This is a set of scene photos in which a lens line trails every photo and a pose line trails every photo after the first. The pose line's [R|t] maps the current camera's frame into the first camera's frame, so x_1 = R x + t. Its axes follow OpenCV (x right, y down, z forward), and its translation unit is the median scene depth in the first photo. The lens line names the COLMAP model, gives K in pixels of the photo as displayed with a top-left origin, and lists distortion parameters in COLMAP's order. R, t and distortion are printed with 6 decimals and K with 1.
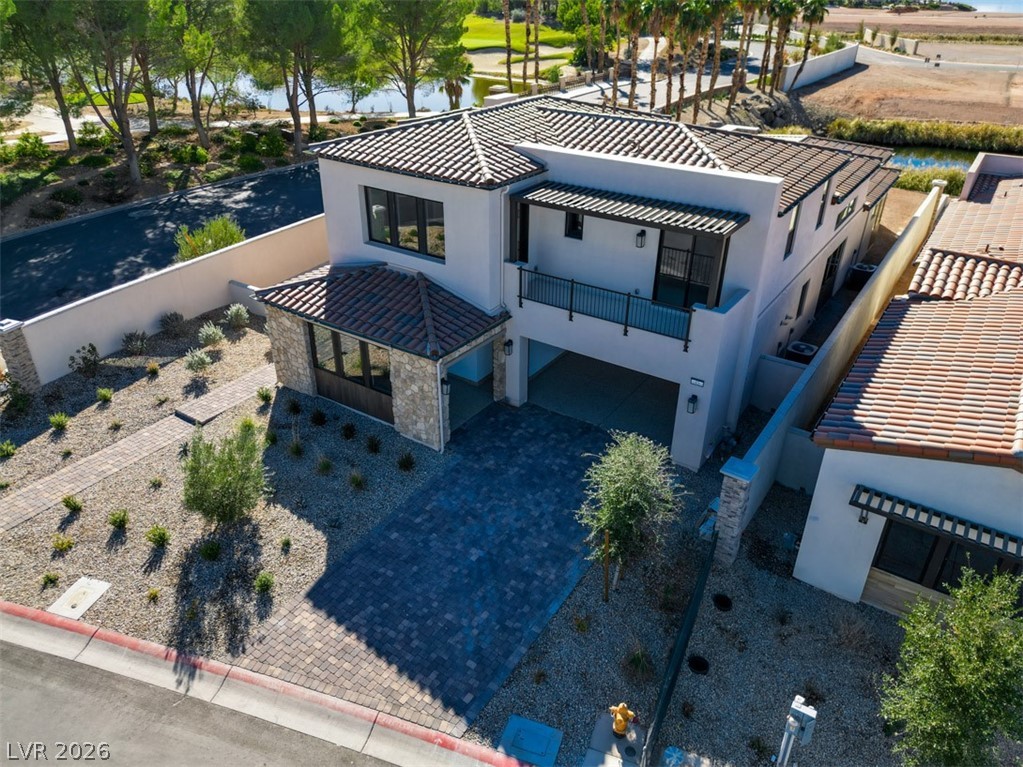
lens RADIAL K [[725.4, 0, 511.5], [0, 725.4, 383.5], [0, 0, 1]] dist [0.022410, -0.006734]
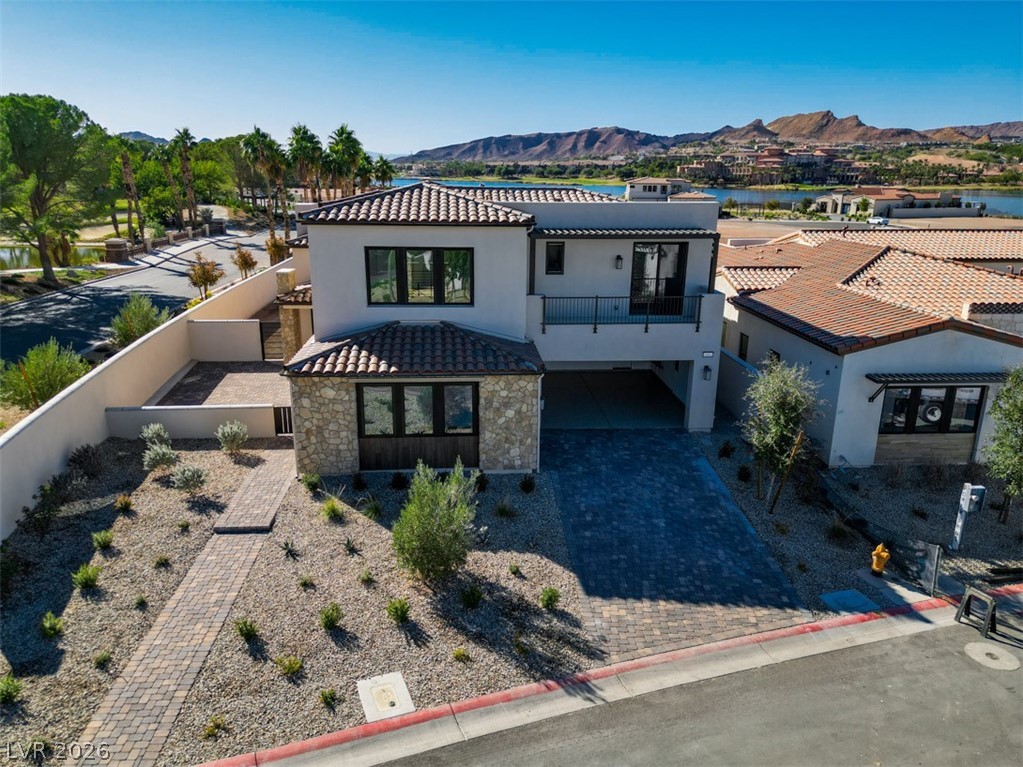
lens RADIAL K [[725.4, 0, 511.5], [0, 725.4, 383.5], [0, 0, 1]] dist [0.022410, -0.006734]
pose [[0.786413, -0.175055, 0.592377, -0.767365], [0.301576, 0.945749, -0.120878, 0.095236], [-0.539079, 0.273707, 0.796541, 0.179572]]
